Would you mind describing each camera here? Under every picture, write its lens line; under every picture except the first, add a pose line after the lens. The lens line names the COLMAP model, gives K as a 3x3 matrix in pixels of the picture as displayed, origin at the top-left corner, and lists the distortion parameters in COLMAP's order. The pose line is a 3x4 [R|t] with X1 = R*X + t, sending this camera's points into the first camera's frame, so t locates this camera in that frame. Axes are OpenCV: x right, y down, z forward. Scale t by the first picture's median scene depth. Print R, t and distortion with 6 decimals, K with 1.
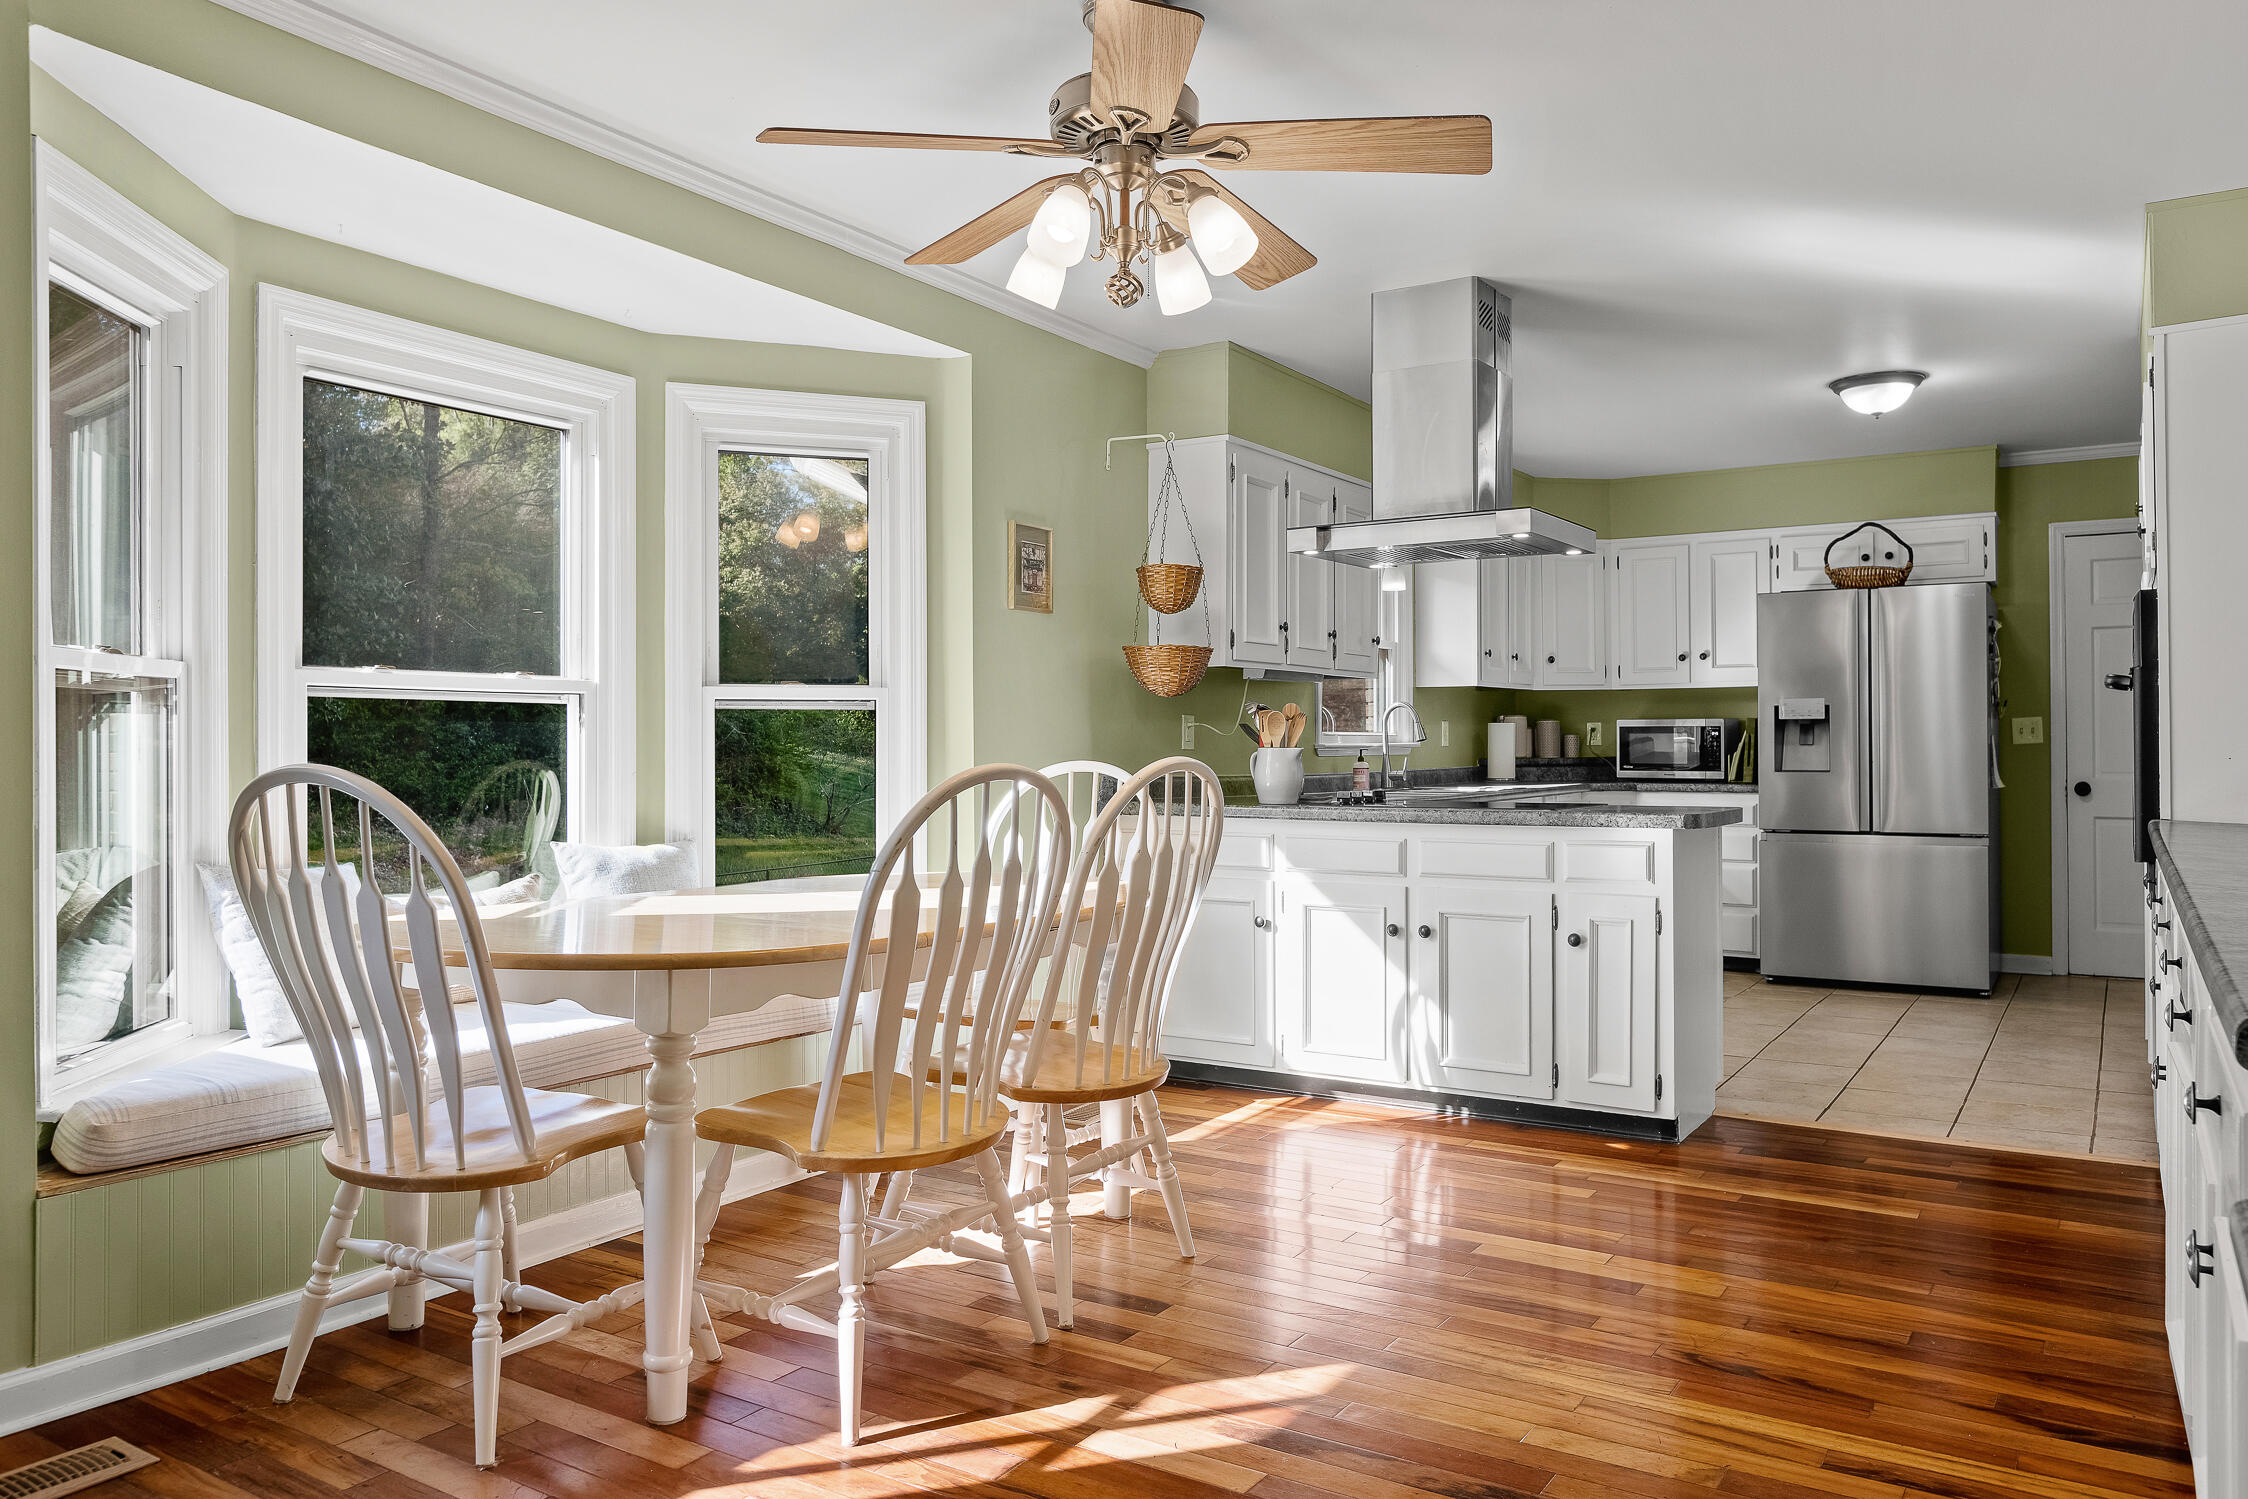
lens RADIAL K [[1552.8, 0, 1135.0], [0, 1552.8, 730.6], [0, 0, 1]] dist [0.004681, -0.007828]
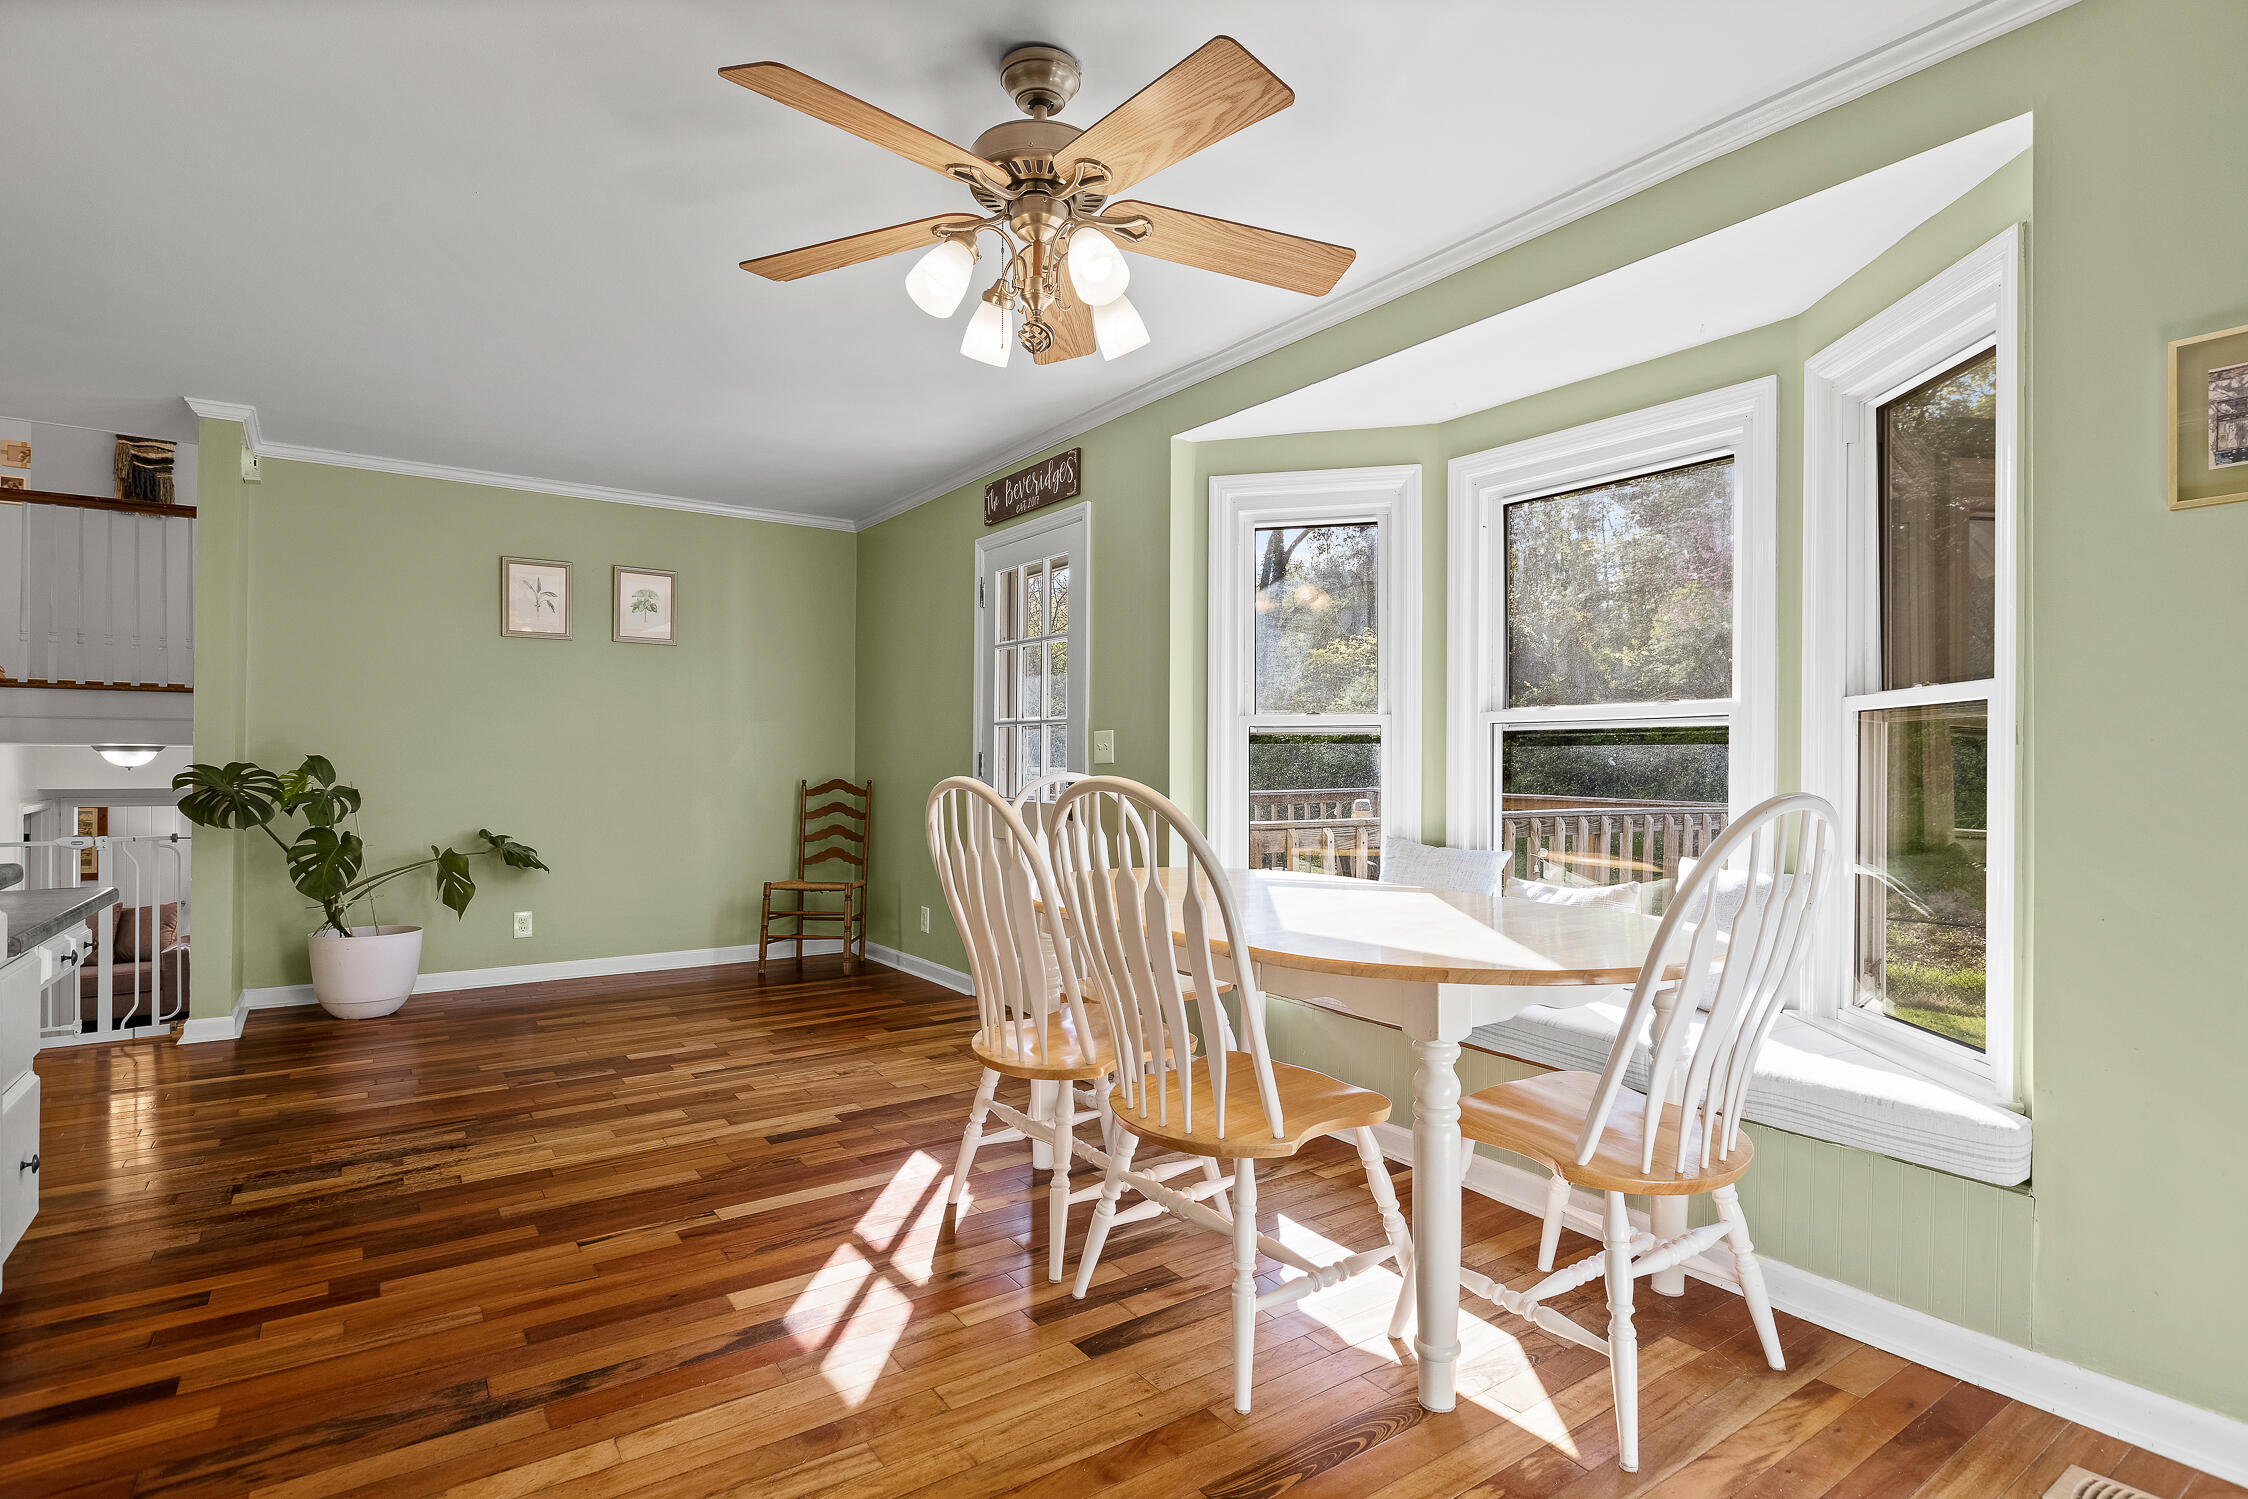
lens RADIAL K [[1108.9, 0, 1115.6], [0, 1108.9, 763.5], [0, 0, 1]] dist [0.000478, -0.001741]
pose [[-0.388616, -0.000563, -0.921399, 0.424276], [0.005018, 0.999984, -0.002728, 0.007156], [0.921386, -0.005684, -0.388607, 0.848628]]
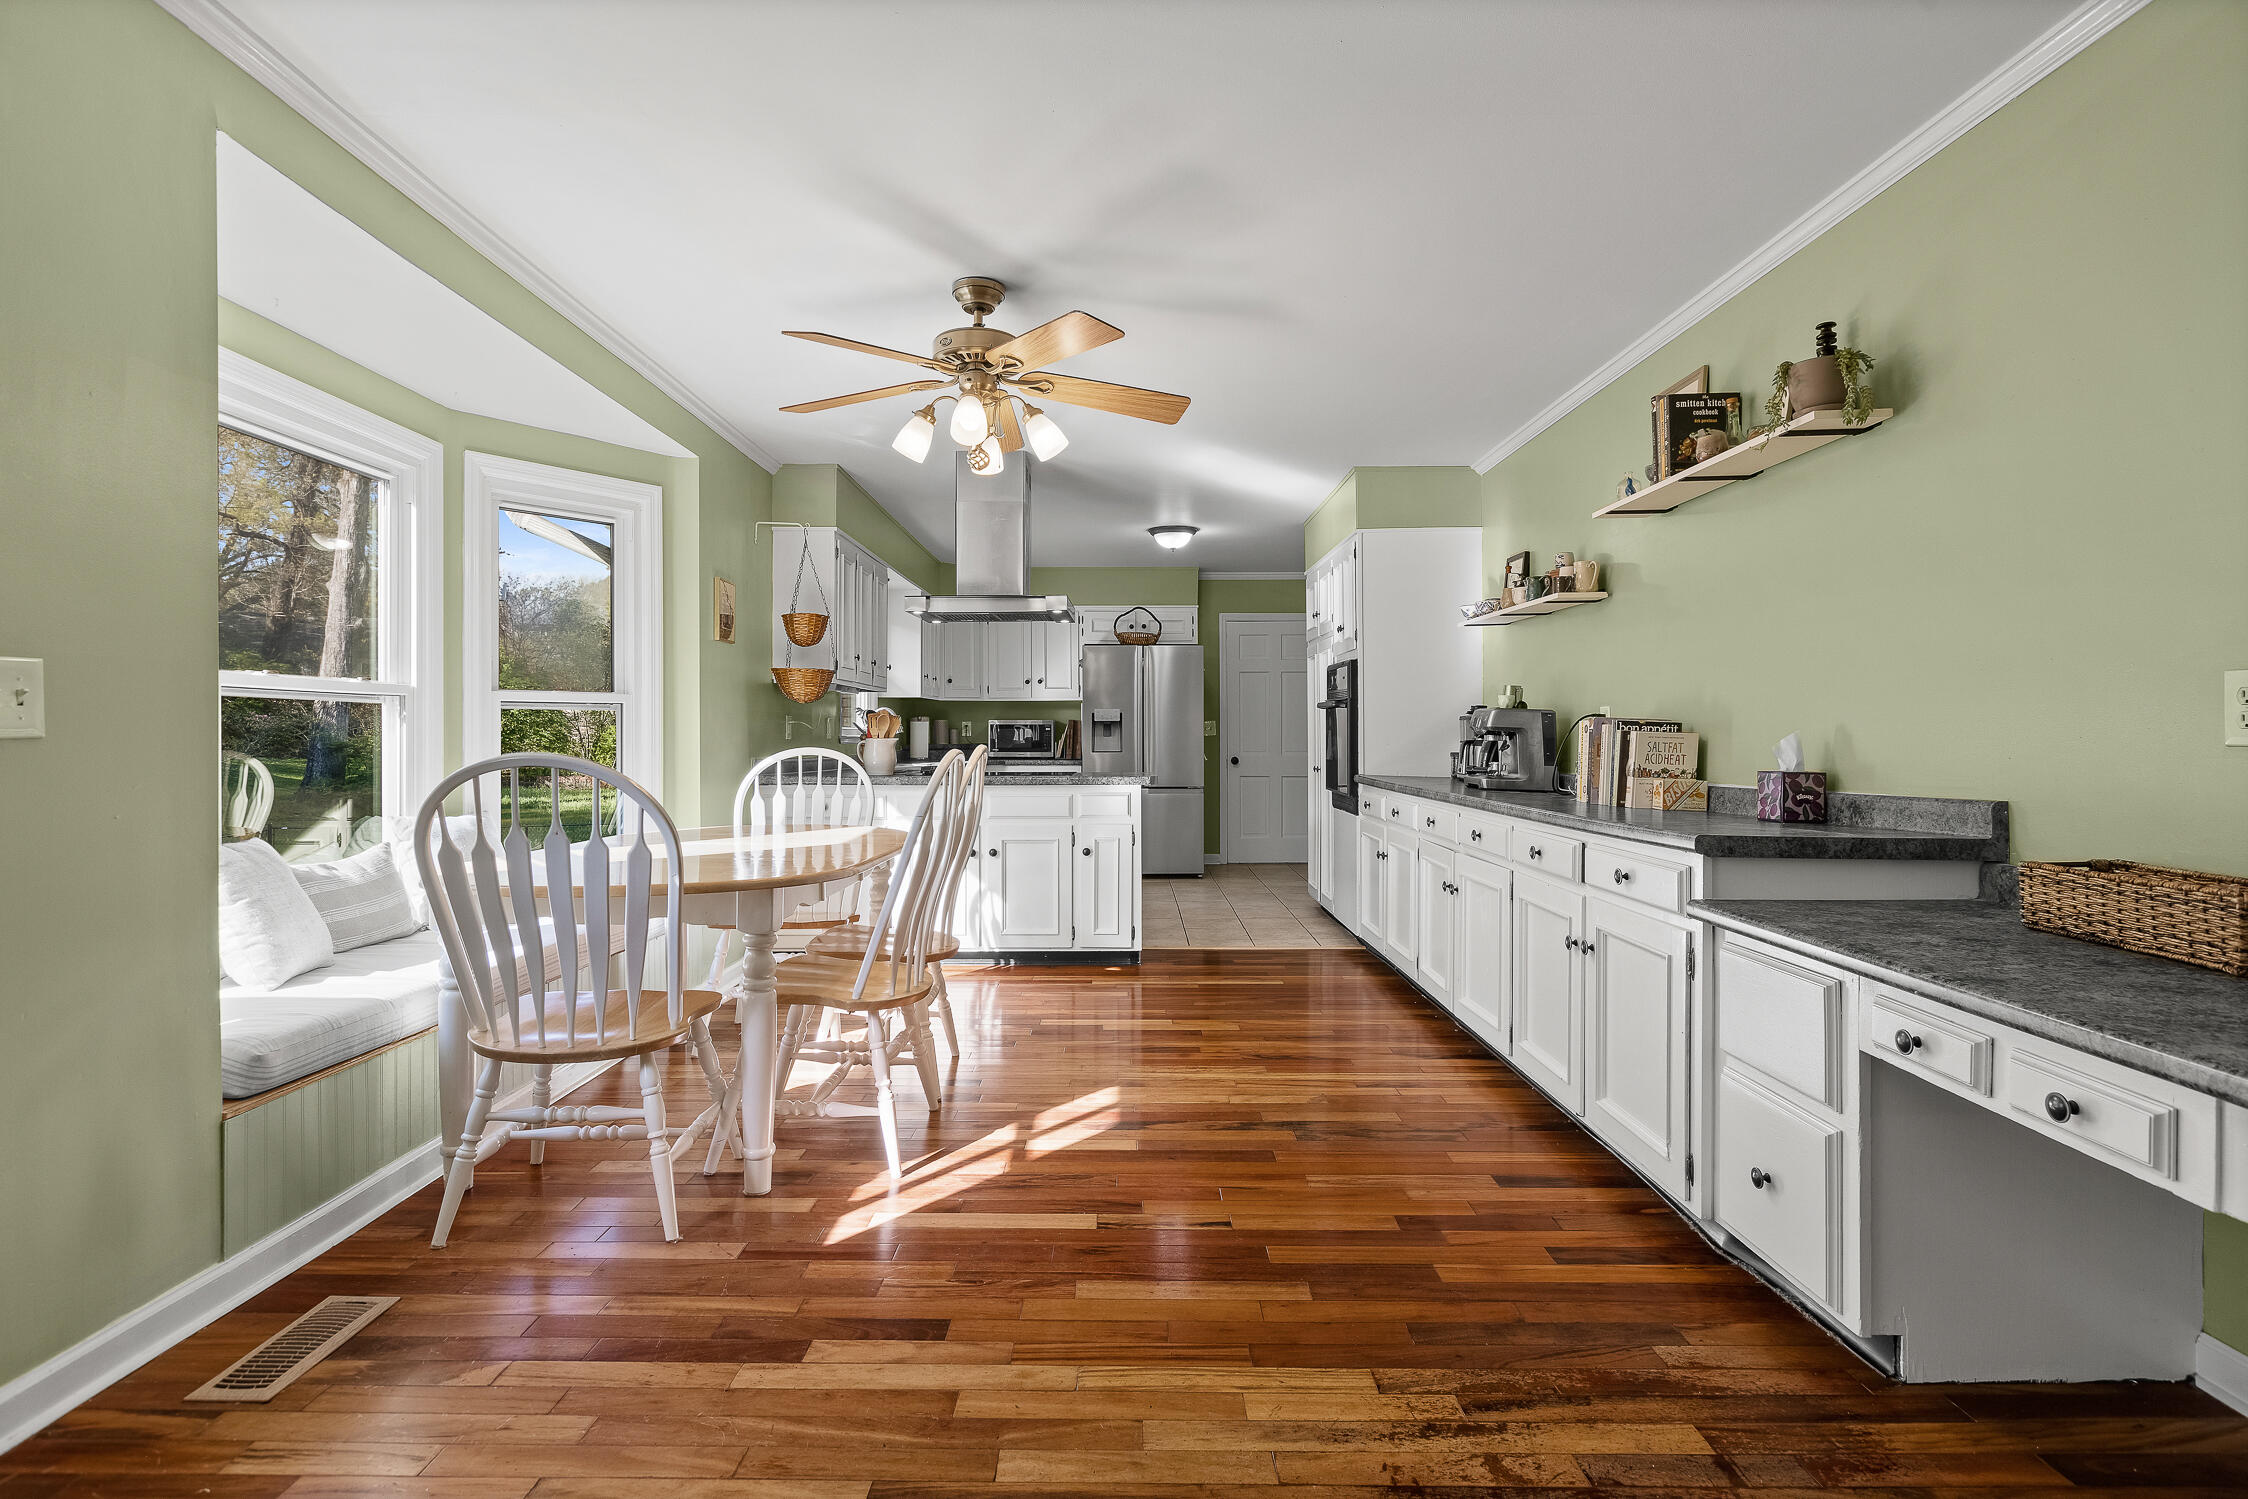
lens RADIAL K [[1108.9, 0, 1109.4], [0, 1108.9, 734.4], [0, 0, 1]] dist [0.000478, -0.001741]
pose [[0.850301, 0.001728, 0.526294, -0.318747], [-0.006865, 0.999946, 0.007807, -0.003565], [-0.526252, -0.010251, 0.850267, -0.043473]]
